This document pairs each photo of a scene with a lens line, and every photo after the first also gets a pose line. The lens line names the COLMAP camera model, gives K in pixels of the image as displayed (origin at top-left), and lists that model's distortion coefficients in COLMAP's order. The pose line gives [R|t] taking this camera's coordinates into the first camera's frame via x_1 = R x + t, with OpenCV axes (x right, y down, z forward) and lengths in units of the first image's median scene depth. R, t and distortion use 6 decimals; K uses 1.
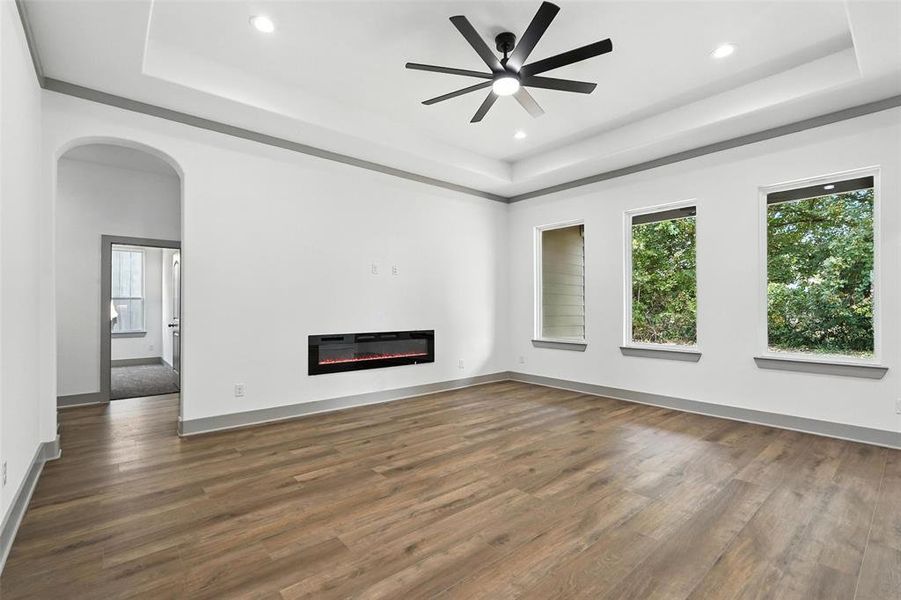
lens RADIAL K [[405.0, 0, 450.5], [0, 405.0, 305.5], [0, 0, 1]] dist [-0.008915, 0.000733]
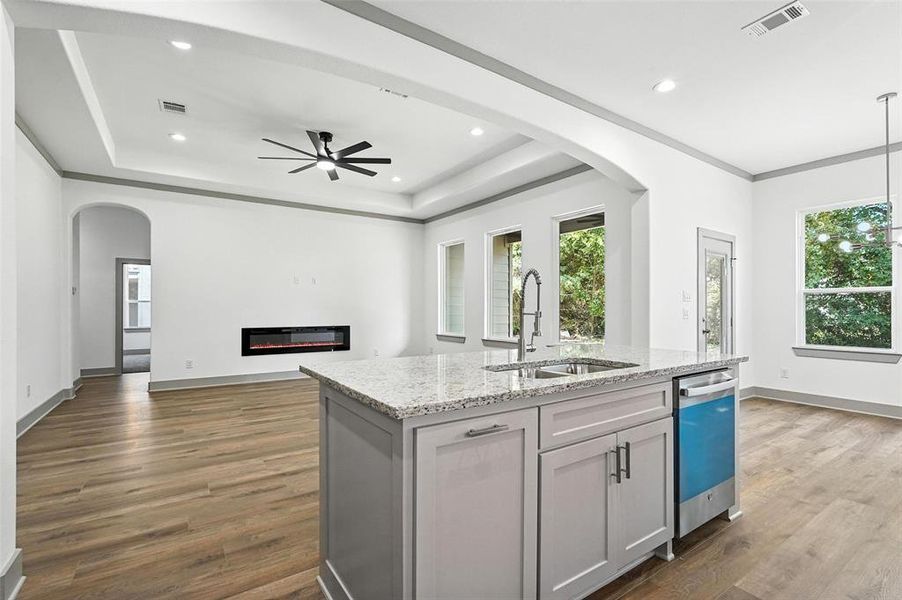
lens RADIAL K [[412.9, 0, 450.0], [0, 412.9, 307.4], [0, 0, 1]] dist [-0.003230, -0.000382]
pose [[0.992916, -0.001090, -0.118812, 0.698151], [0.001423, 0.999995, 0.002713, -0.001779], [0.118808, -0.002863, 0.992913, -0.452720]]
